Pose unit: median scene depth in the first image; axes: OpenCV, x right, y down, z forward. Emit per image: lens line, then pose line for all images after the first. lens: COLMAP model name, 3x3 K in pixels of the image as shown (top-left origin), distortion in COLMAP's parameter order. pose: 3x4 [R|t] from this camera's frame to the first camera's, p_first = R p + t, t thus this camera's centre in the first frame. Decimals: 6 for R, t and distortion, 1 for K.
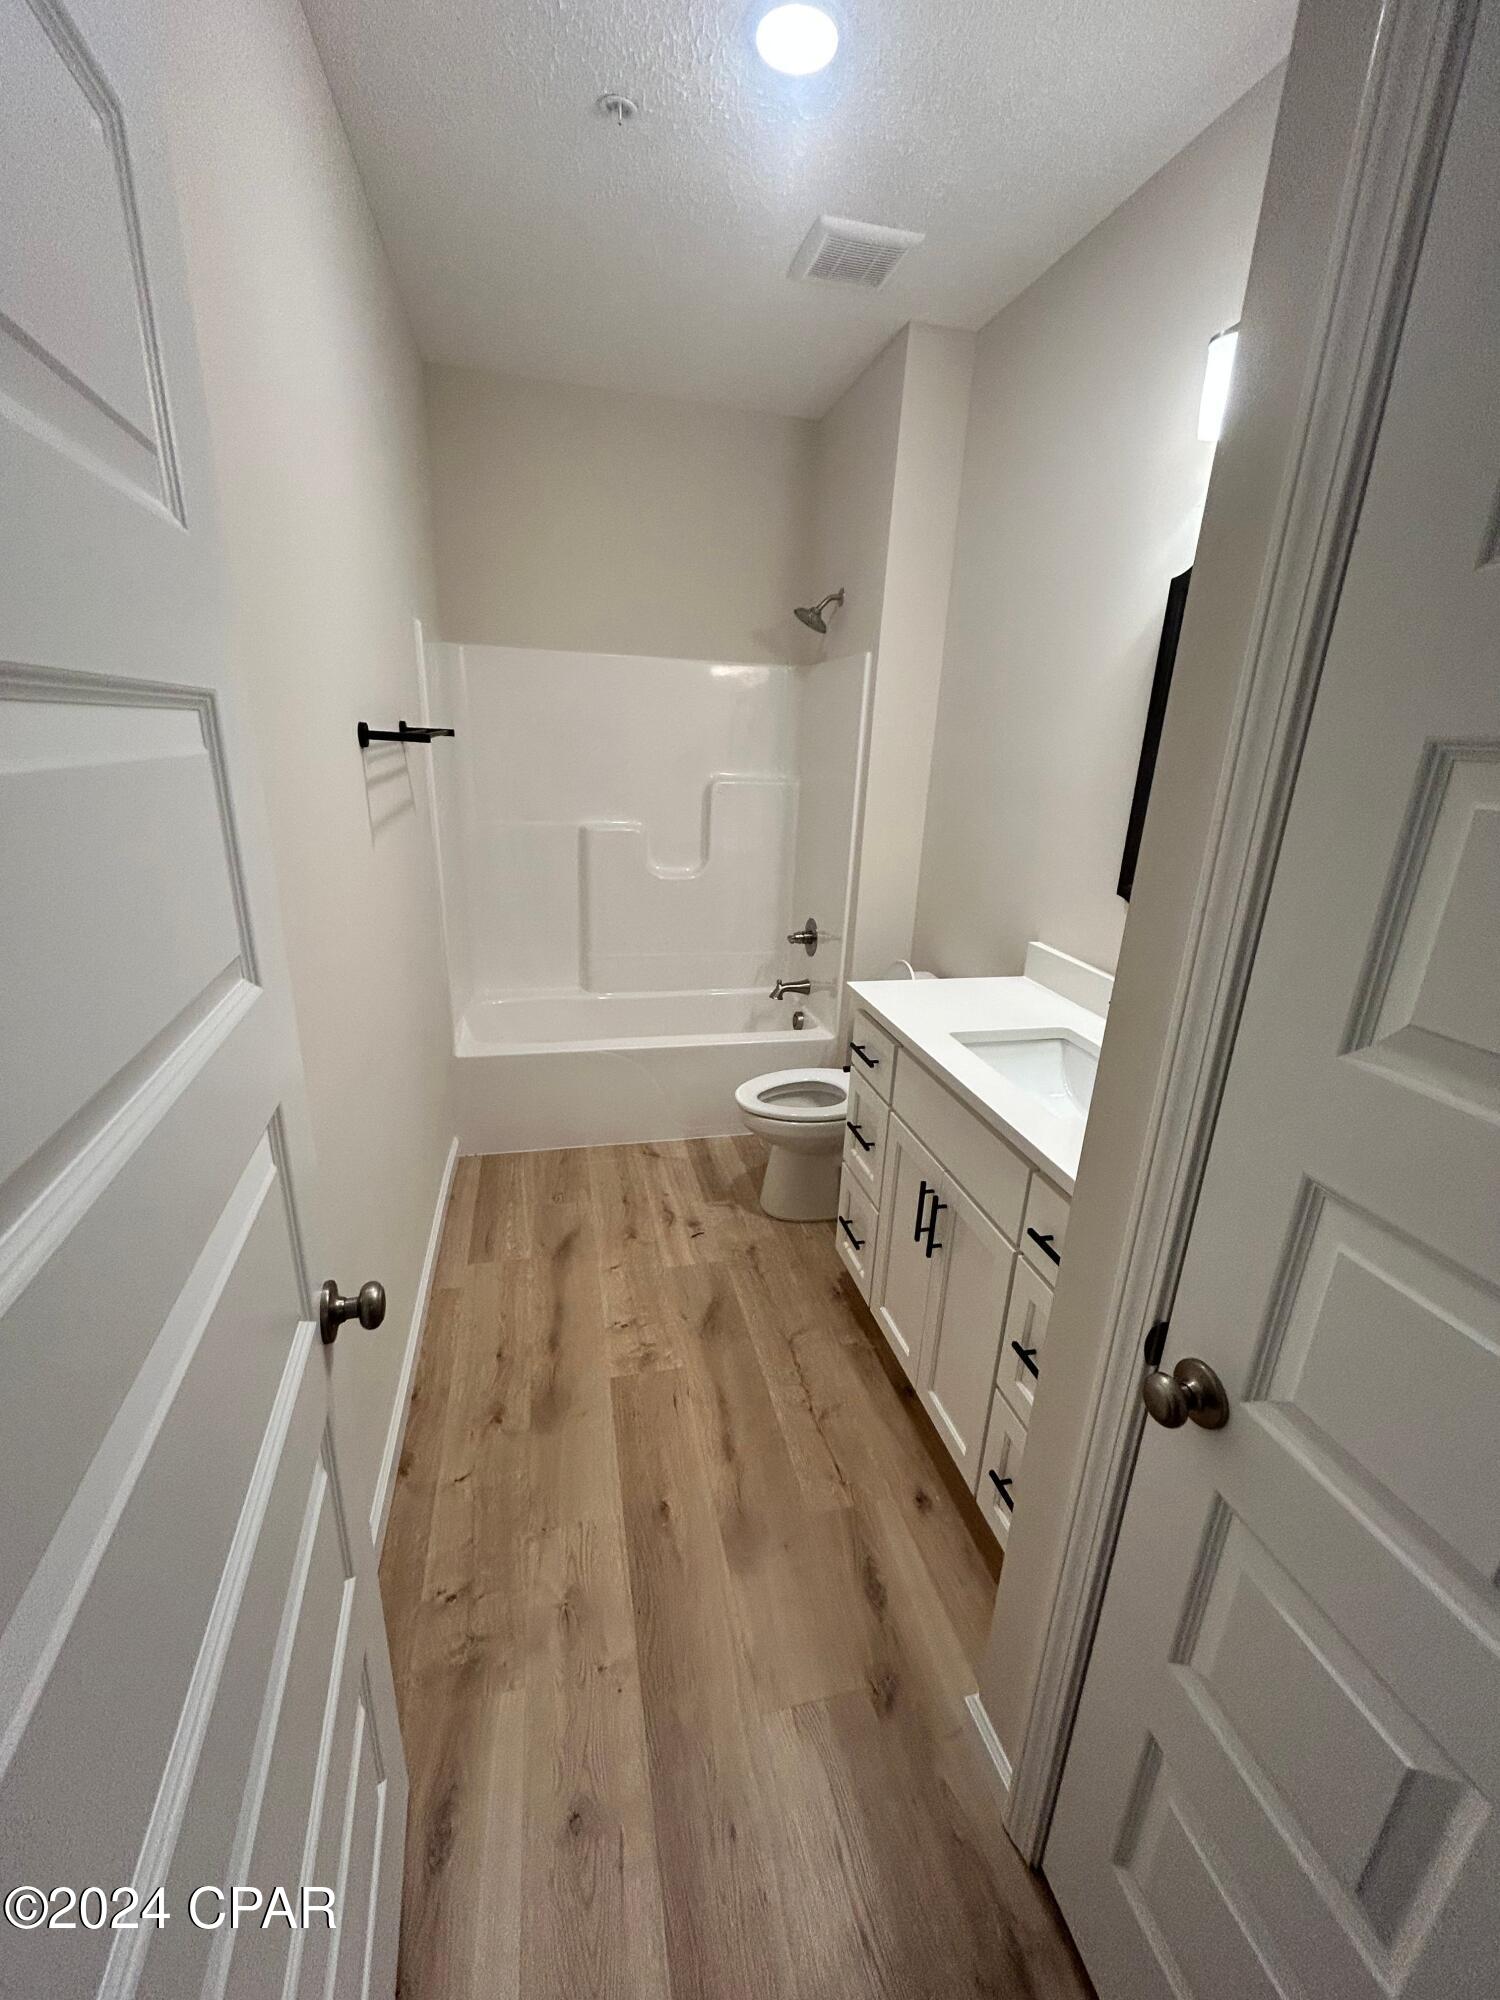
lens RADIAL K [[814.9, 0, 760.8], [0, 814.9, 997.1], [0, 0, 1]] dist [-0.002179, 0.000145]
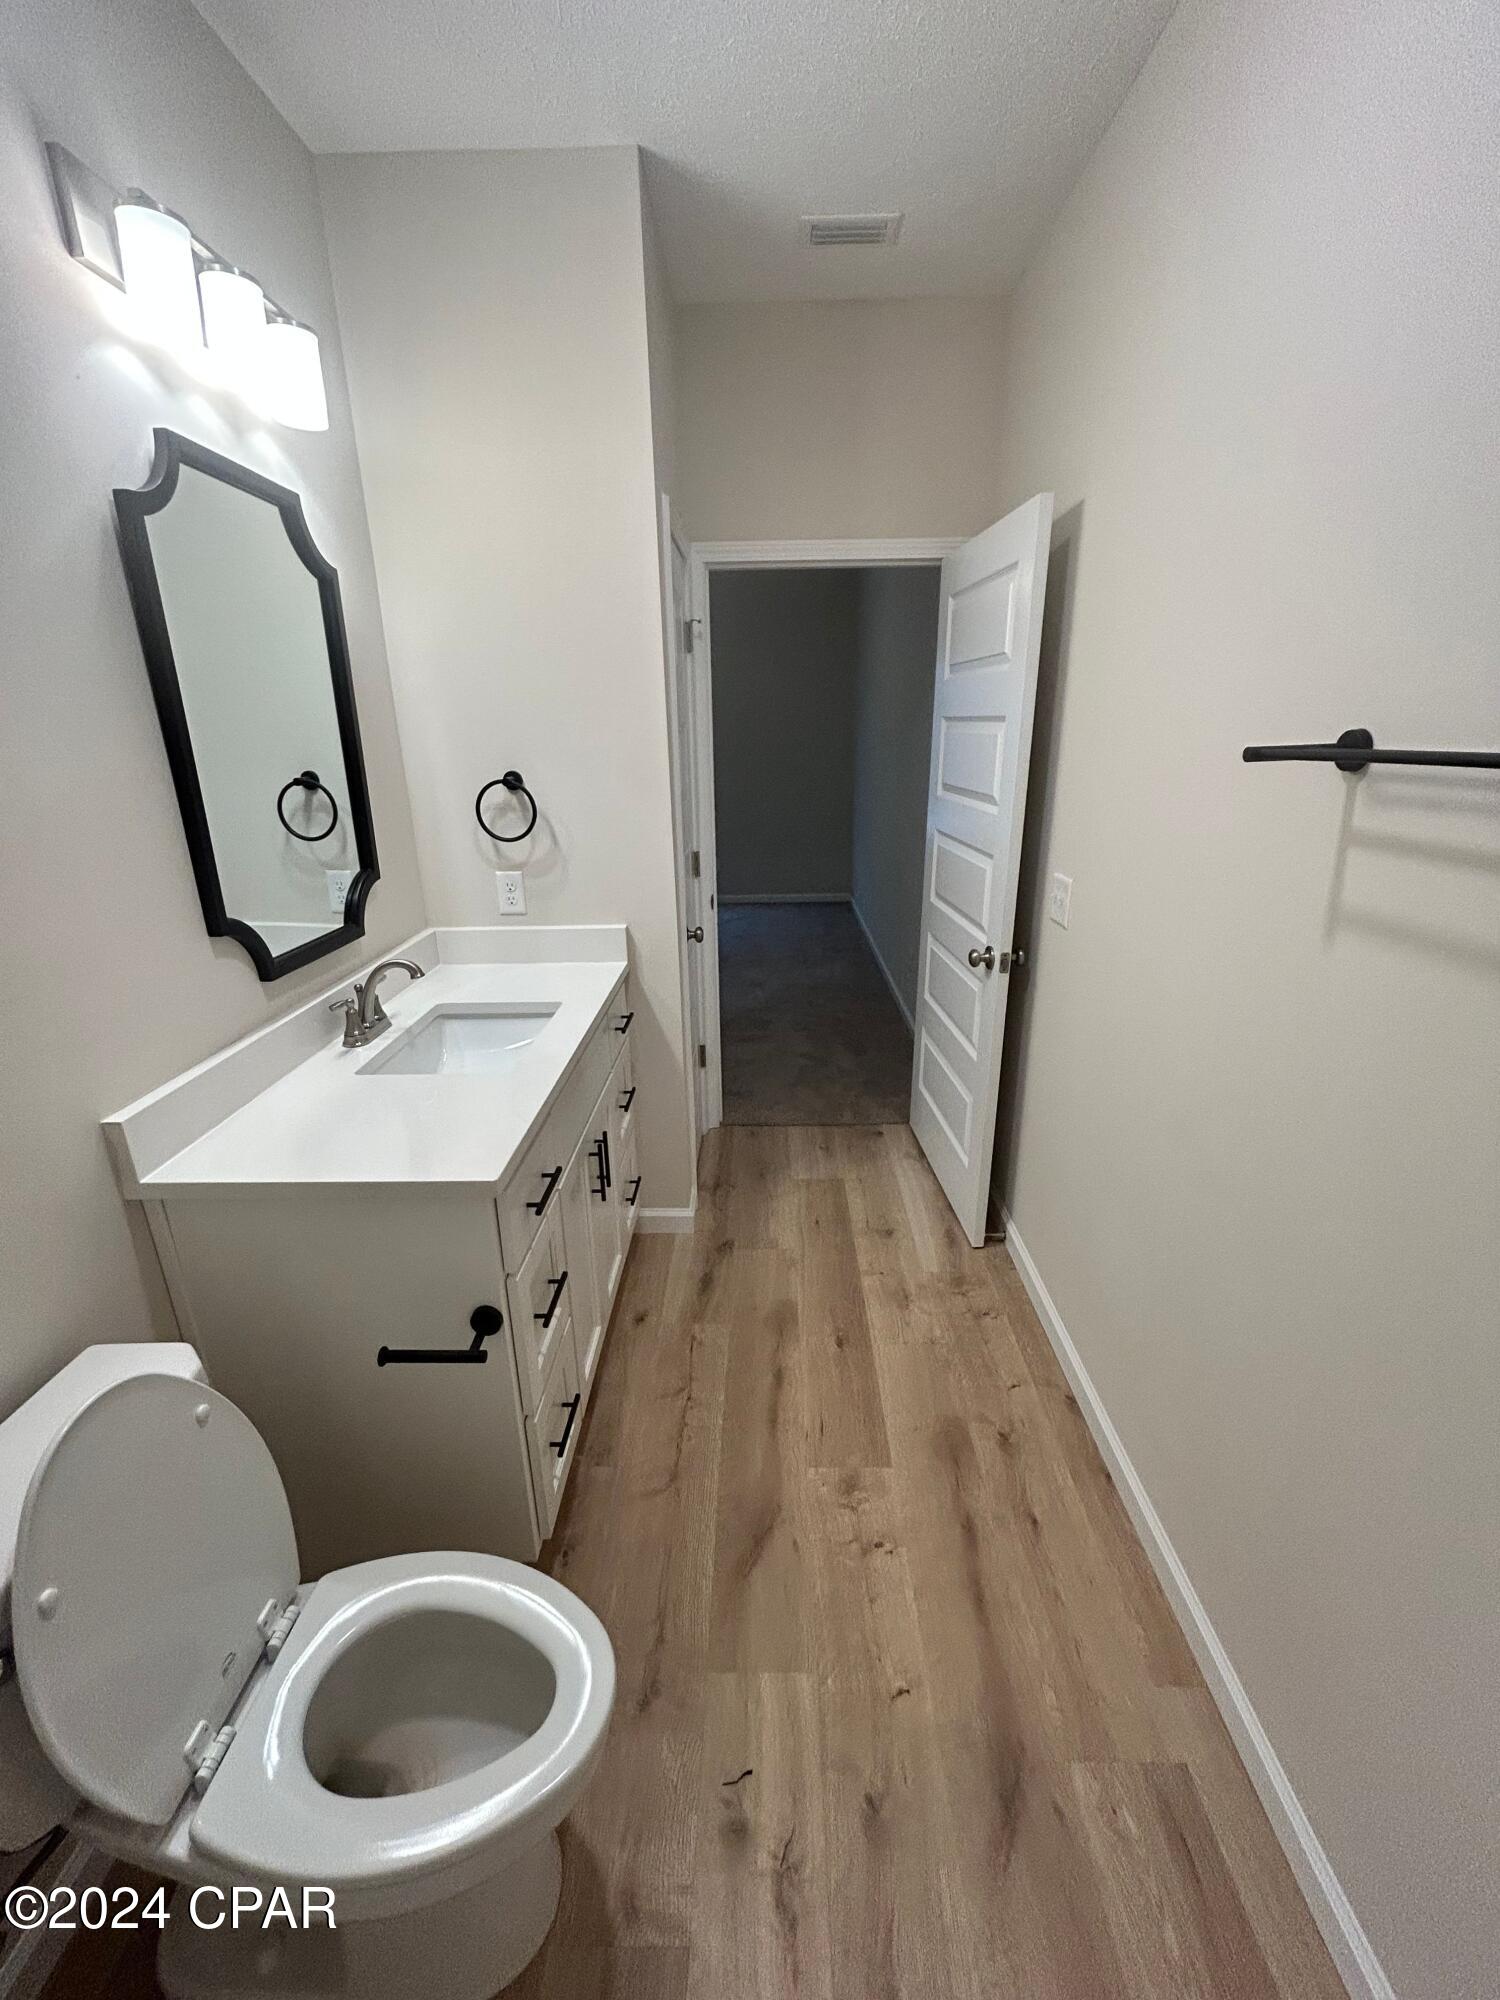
lens RADIAL K [[814.9, 0, 760.8], [0, 814.9, 997.1], [0, 0, 1]] dist [-0.002179, 0.000145]
pose [[-0.967127, -0.103332, 0.232353, -0.209065], [0.057813, 0.800446, 0.596611, -0.489614], [-0.247635, 0.590431, -0.768158, 1.472522]]
